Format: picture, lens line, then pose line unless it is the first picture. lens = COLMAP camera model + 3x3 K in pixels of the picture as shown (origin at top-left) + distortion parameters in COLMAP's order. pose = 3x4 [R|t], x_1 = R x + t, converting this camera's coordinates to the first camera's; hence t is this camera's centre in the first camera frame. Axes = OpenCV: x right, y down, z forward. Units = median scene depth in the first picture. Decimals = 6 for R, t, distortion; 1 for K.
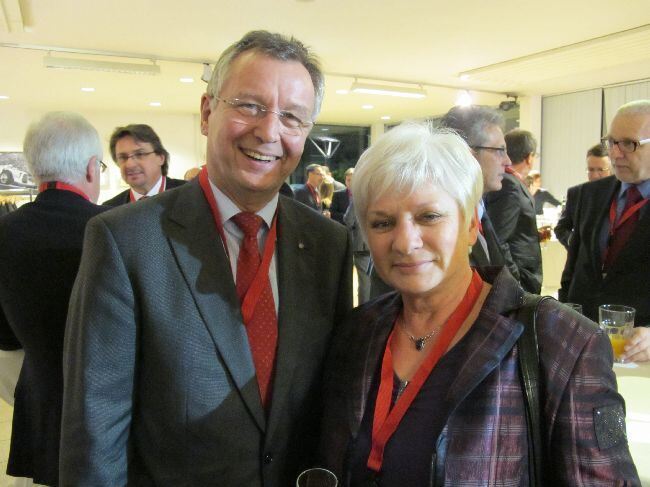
lens RADIAL K [[540.8, 0, 330.9], [0, 540.8, 246.4], [0, 0, 1]] dist [-0.136249, 0.078617]
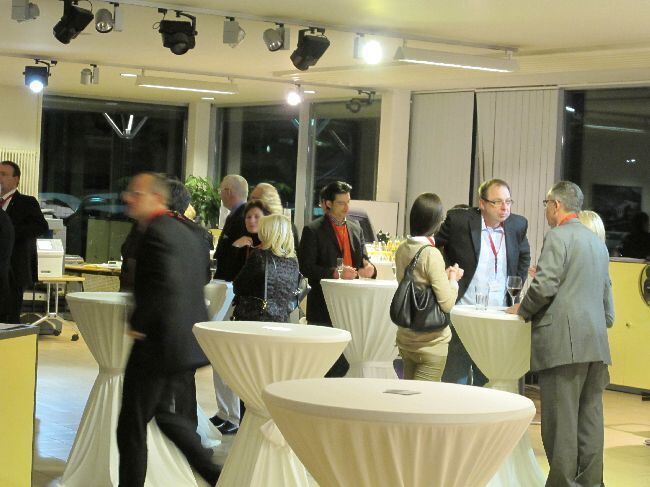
lens RADIAL K [[1550.1, 0, 325.3], [0, 1550.1, 243.7], [0, 0, 1]] dist [0.020607, 0.000000]
pose [[0.992132, 0.049046, 0.115193, 0.052681], [-0.038925, 0.995313, -0.088523, 0.113353], [-0.118995, 0.083342, 0.989391, -1.082521]]
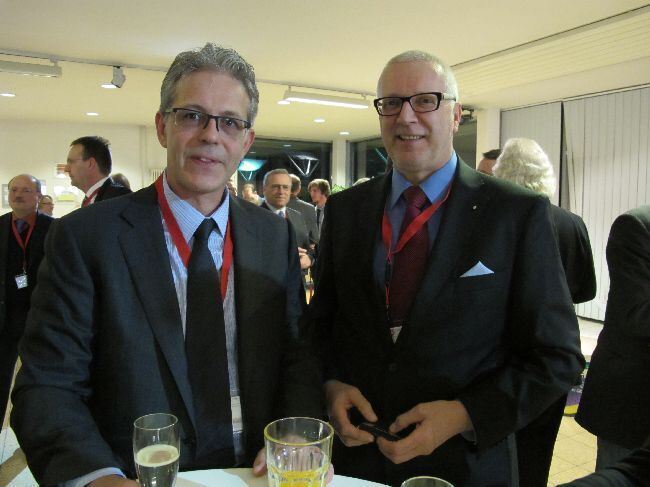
lens RADIAL K [[540.8, 0, 324.3], [0, 540.8, 243.4], [0, 0, 1]] dist [-0.136249, 0.078617]
pose [[0.999846, 0.017055, 0.004148, 0.090654], [-0.016860, 0.998924, -0.043198, -0.003300], [-0.004881, 0.043121, 0.999058, 0.072262]]
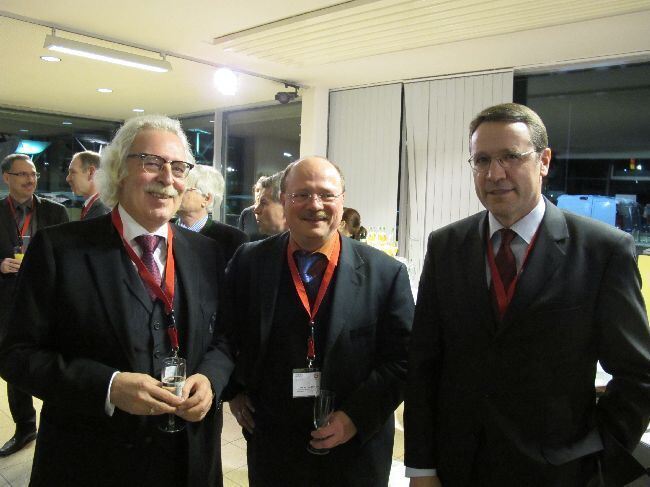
lens RADIAL K [[540.8, 0, 323.5], [0, 540.8, 237.2], [0, 0, 1]] dist [-0.136249, 0.078617]
pose [[0.933317, 0.010038, 0.358914, 0.108738], [0.003815, 0.999275, -0.037869, -0.034657], [-0.359034, 0.036714, 0.932602, 0.264167]]
